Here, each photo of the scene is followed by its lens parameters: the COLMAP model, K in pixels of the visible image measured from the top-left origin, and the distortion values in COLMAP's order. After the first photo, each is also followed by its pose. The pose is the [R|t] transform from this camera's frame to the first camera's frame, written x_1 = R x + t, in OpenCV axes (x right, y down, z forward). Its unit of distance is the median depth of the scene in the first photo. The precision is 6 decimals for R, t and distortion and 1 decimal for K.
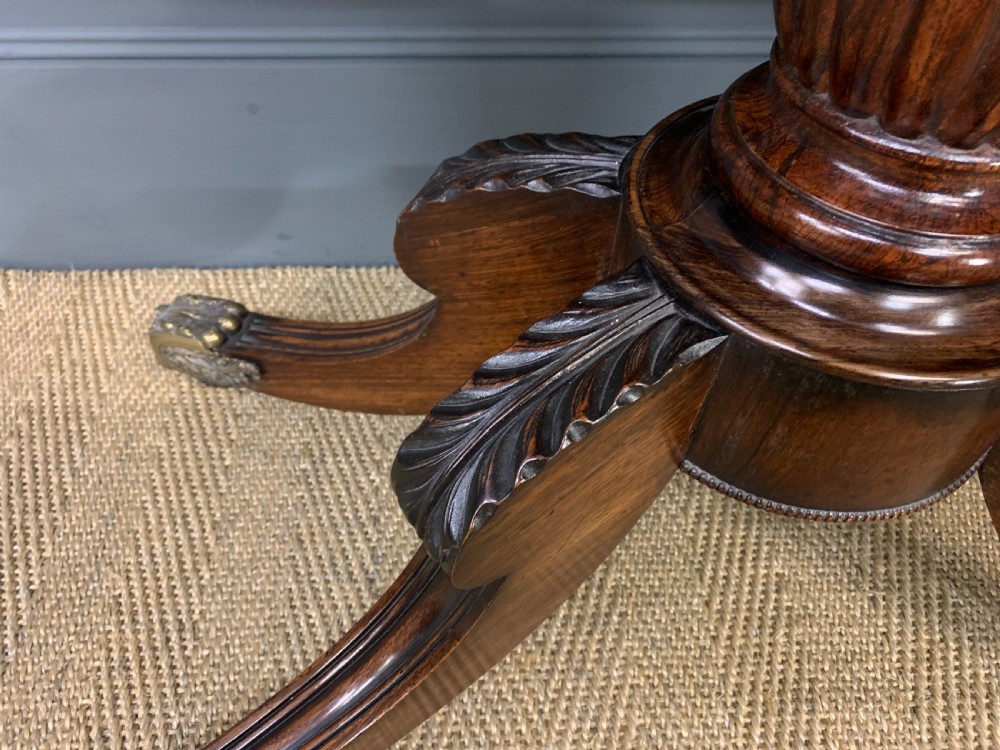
lens RADIAL K [[775.7, 0, 491.2], [0, 775.7, 376.6], [0, 0, 1]] dist [-0.000232, -0.006190]
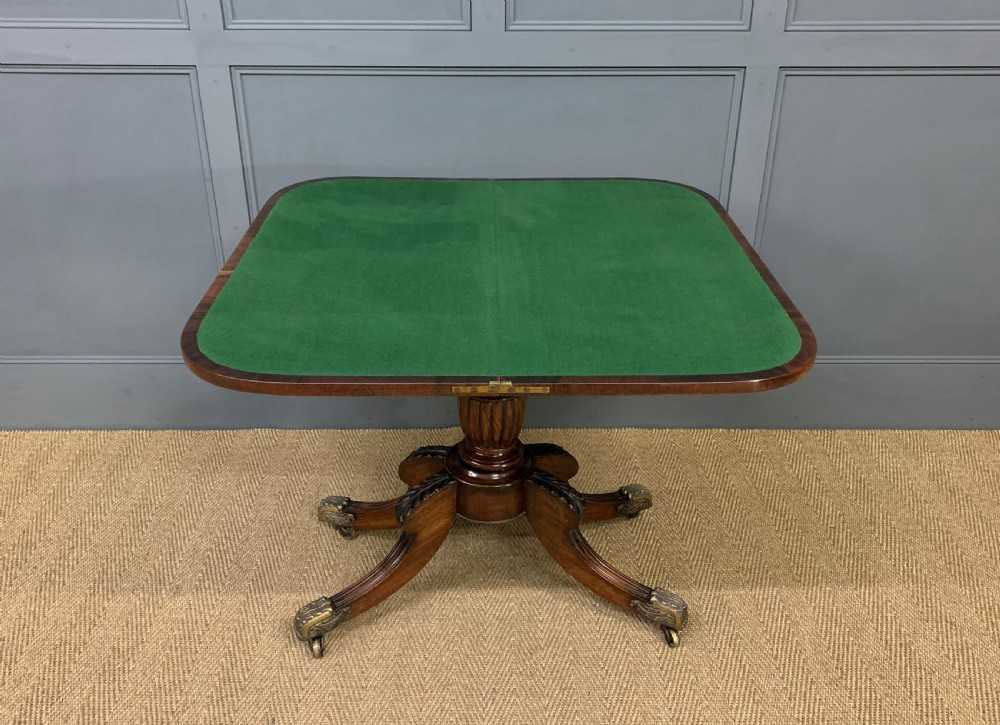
lens RADIAL K [[922.2, 0, 500.1], [0, 922.2, 346.9], [0, 0, 1]] dist [0.024246, 0.000000]
pose [[0.999503, 0.001124, -0.031491, 0.448645], [-0.013348, 0.920381, -0.390794, 1.223511], [0.028544, 0.391021, 0.919939, -3.047351]]
